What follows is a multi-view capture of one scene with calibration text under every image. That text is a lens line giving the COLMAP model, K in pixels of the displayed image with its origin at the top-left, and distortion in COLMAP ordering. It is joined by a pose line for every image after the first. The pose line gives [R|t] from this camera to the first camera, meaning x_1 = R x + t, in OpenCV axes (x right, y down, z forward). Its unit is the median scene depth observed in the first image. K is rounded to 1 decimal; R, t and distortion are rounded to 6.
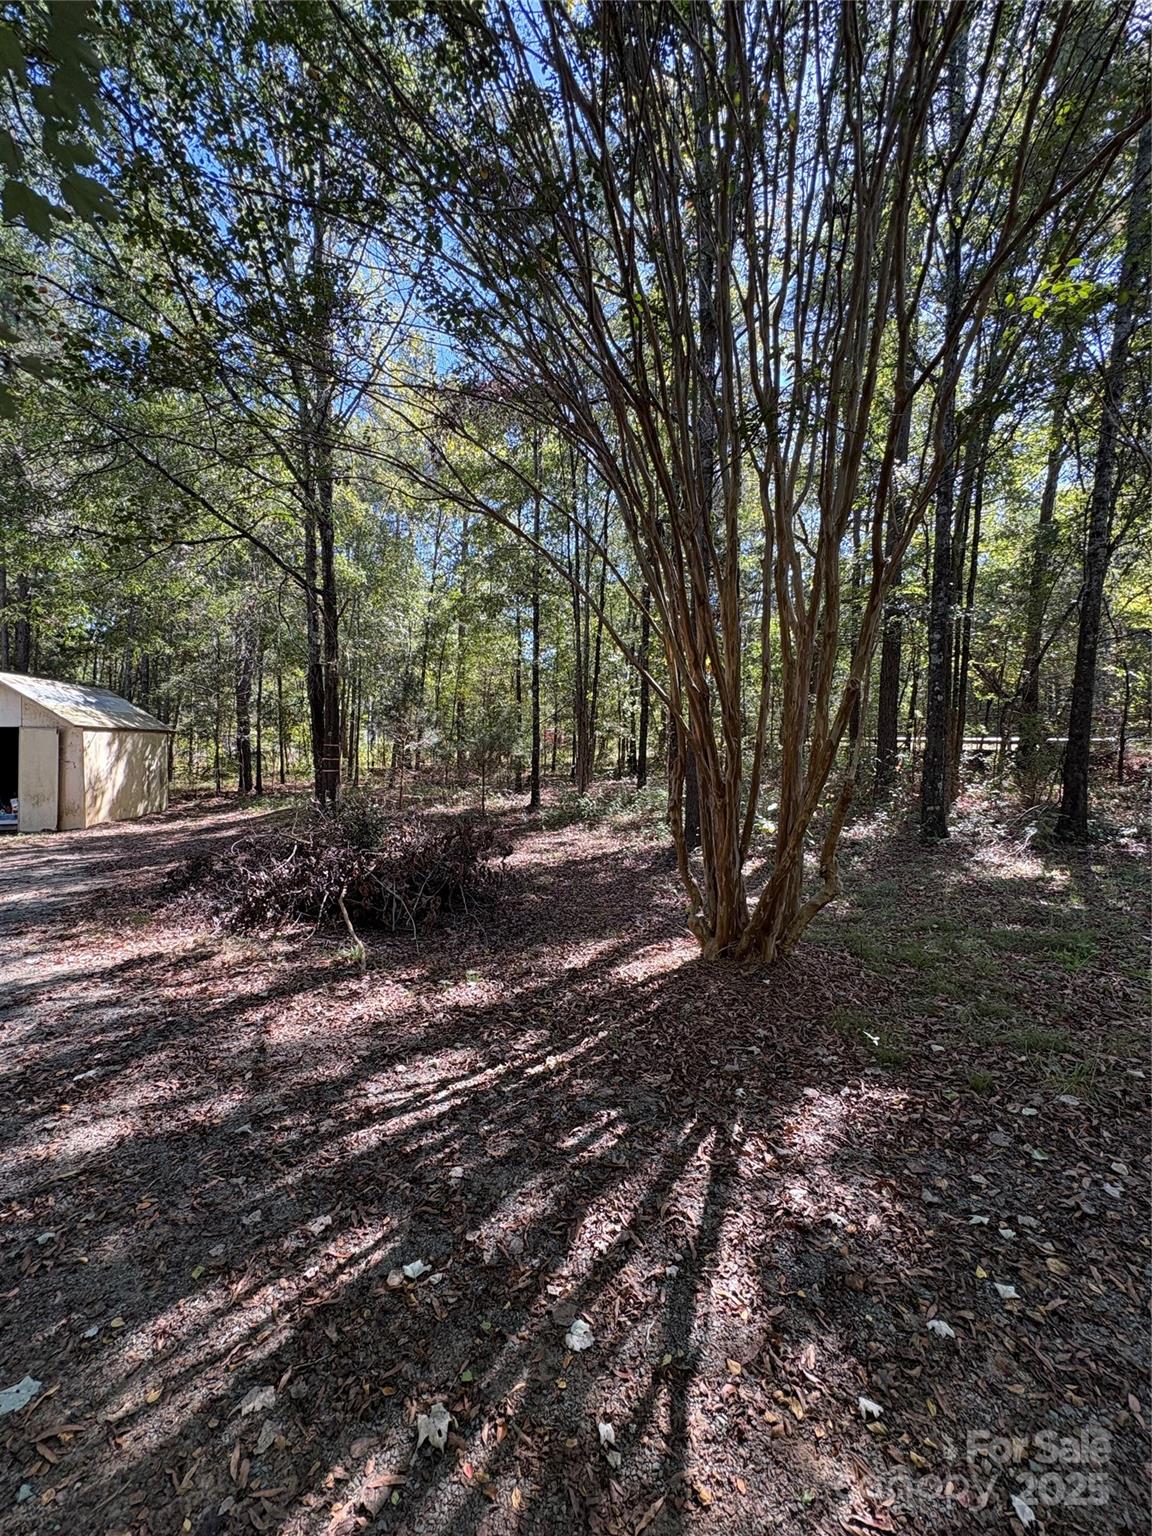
lens RADIAL K [[612.2, 0, 578.8], [0, 612.2, 769.3], [0, 0, 1]] dist [-0.000397, 0.000519]
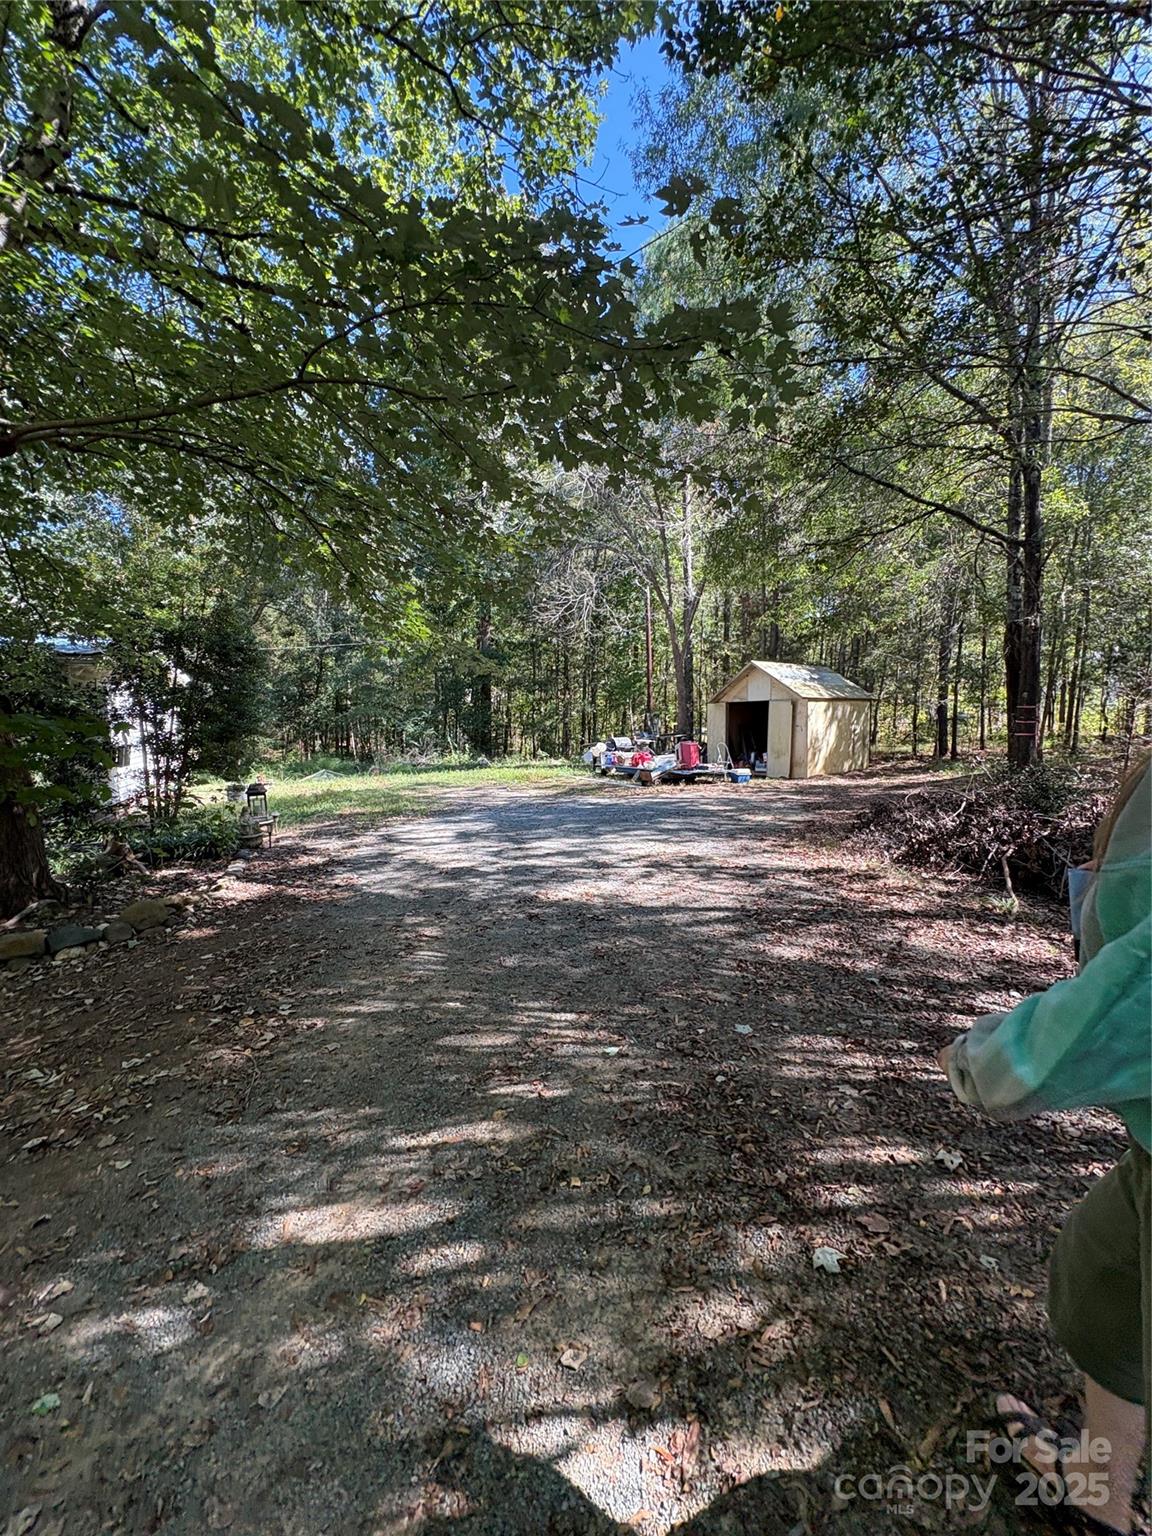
lens RADIAL K [[612.2, 0, 575.3], [0, 612.2, 770.4], [0, 0, 1]] dist [-0.000397, 0.000519]
pose [[0.497371, 0.060200, -0.865447, 0.151167], [-0.011821, 0.997967, 0.062624, 0.015720], [0.867457, -0.020917, 0.497072, -0.140722]]
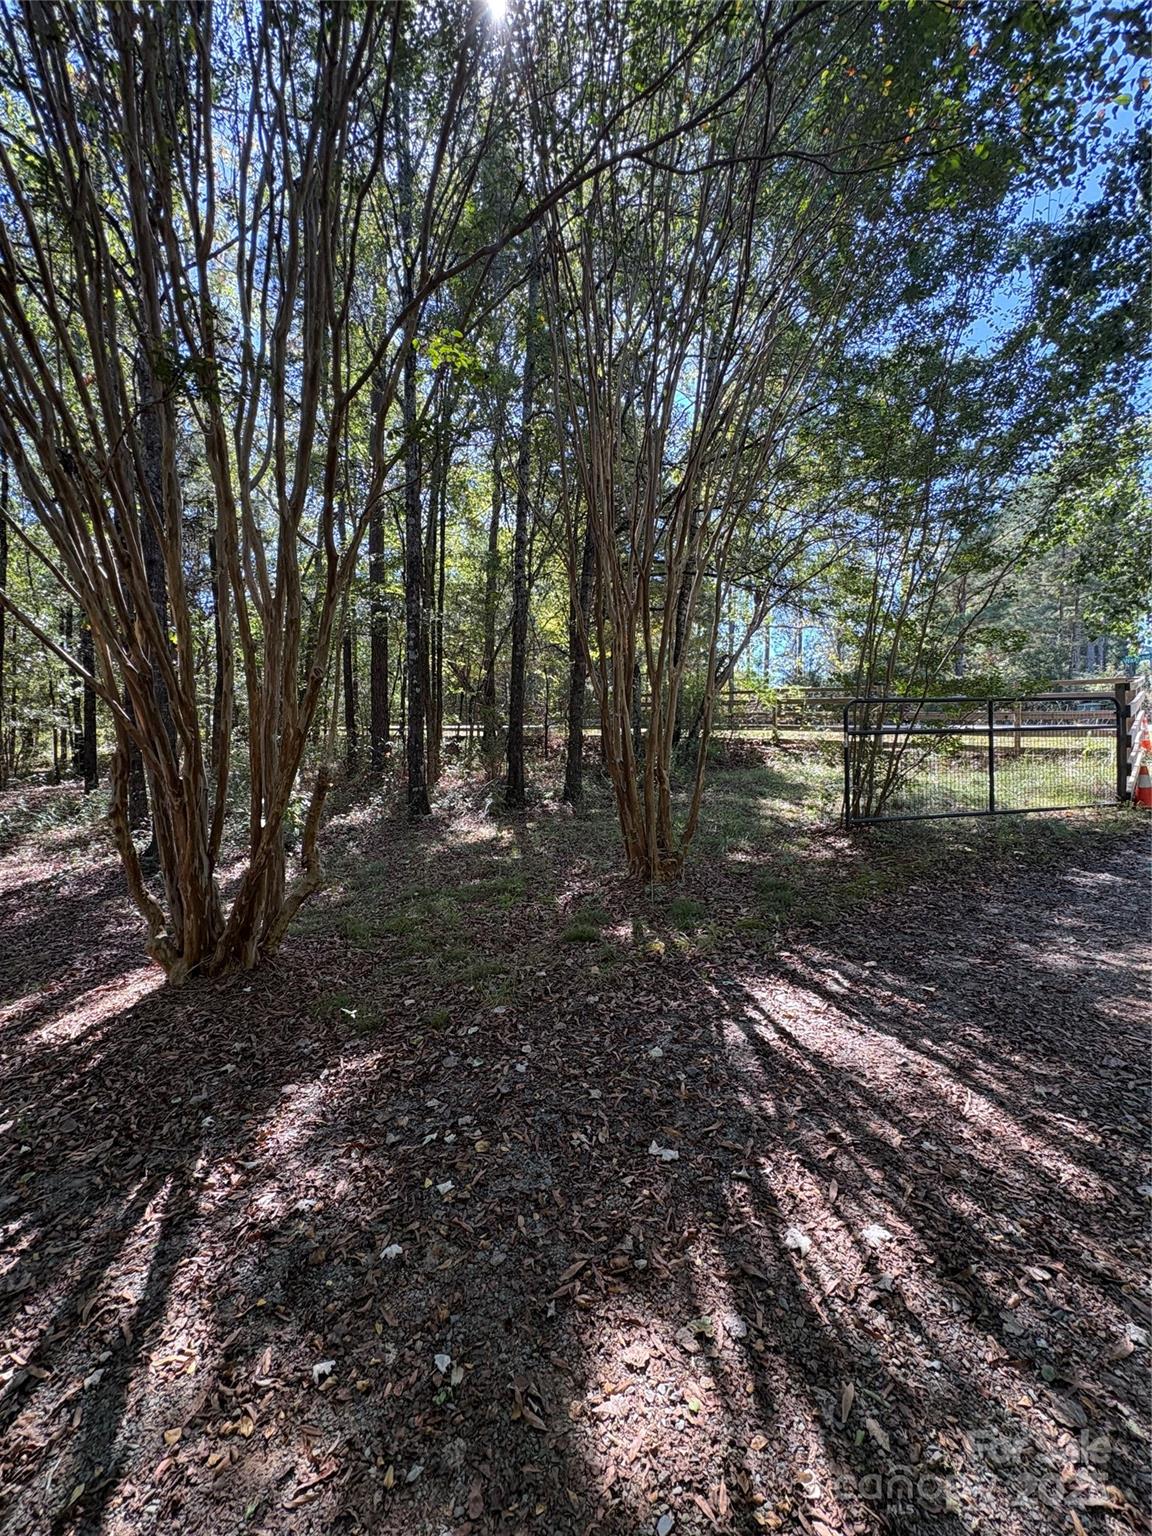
lens RADIAL K [[612.2, 0, 575.3], [0, 612.2, 770.5], [0, 0, 1]] dist [-0.000397, 0.000519]
pose [[0.720165, -0.058765, 0.691310, 0.039769], [0.045353, 0.998263, 0.037612, 0.002036], [-0.692319, 0.004266, 0.721579, -0.016884]]
